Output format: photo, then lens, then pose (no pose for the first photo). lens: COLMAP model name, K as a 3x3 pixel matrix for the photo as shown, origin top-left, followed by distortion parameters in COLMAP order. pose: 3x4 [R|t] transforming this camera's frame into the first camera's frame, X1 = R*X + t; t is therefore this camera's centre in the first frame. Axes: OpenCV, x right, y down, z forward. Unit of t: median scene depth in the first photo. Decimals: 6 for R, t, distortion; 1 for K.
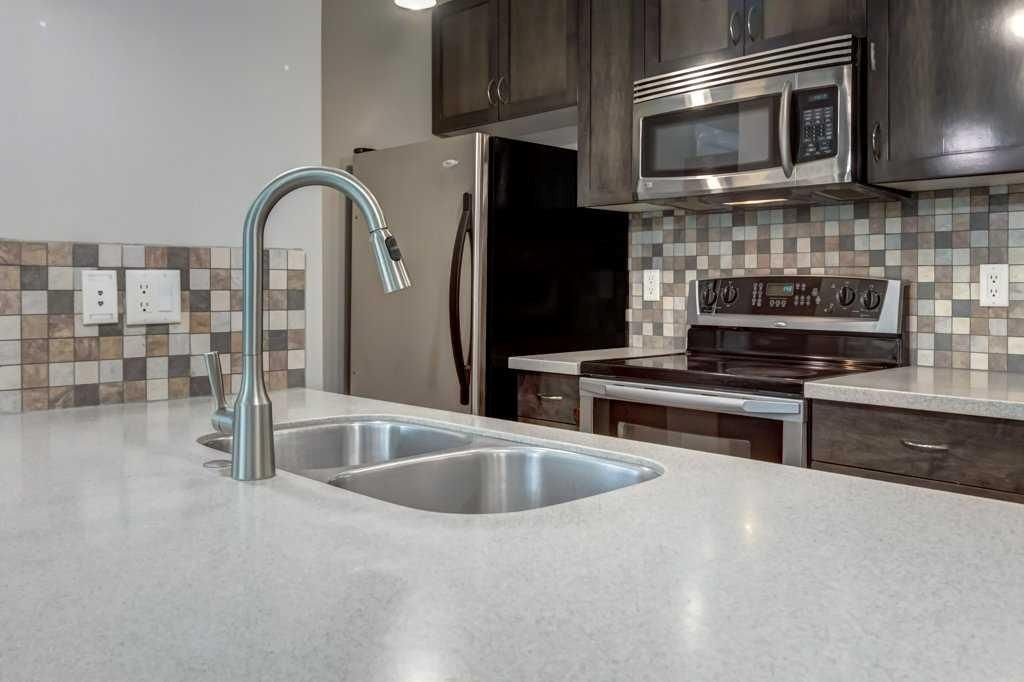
lens RADIAL K [[885.5, 0, 508.7], [0, 885.5, 293.2], [0, 0, 1]] dist [-0.004002, -0.001846]
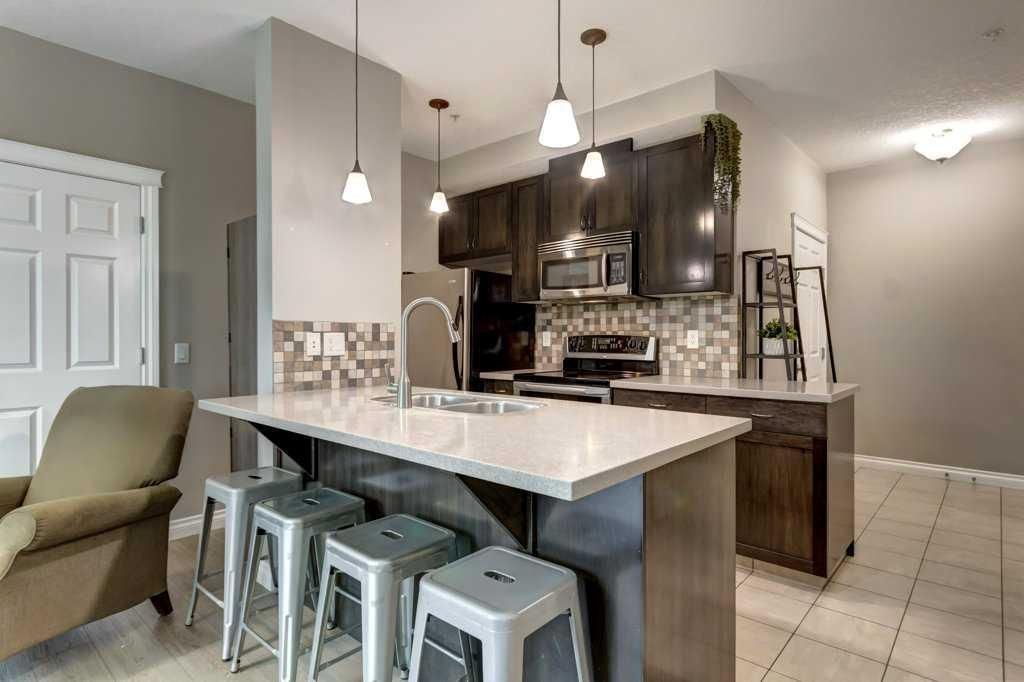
lens RADIAL K [[546.9, 0, 512.0], [0, 546.9, 341.0], [0, 0, 1]] dist [0.003863, 0.000734]
pose [[0.995731, 0.000451, 0.092302, -0.050052], [-0.000145, 0.999995, -0.003313, 0.000214], [-0.092303, 0.003286, 0.995726, -0.358220]]
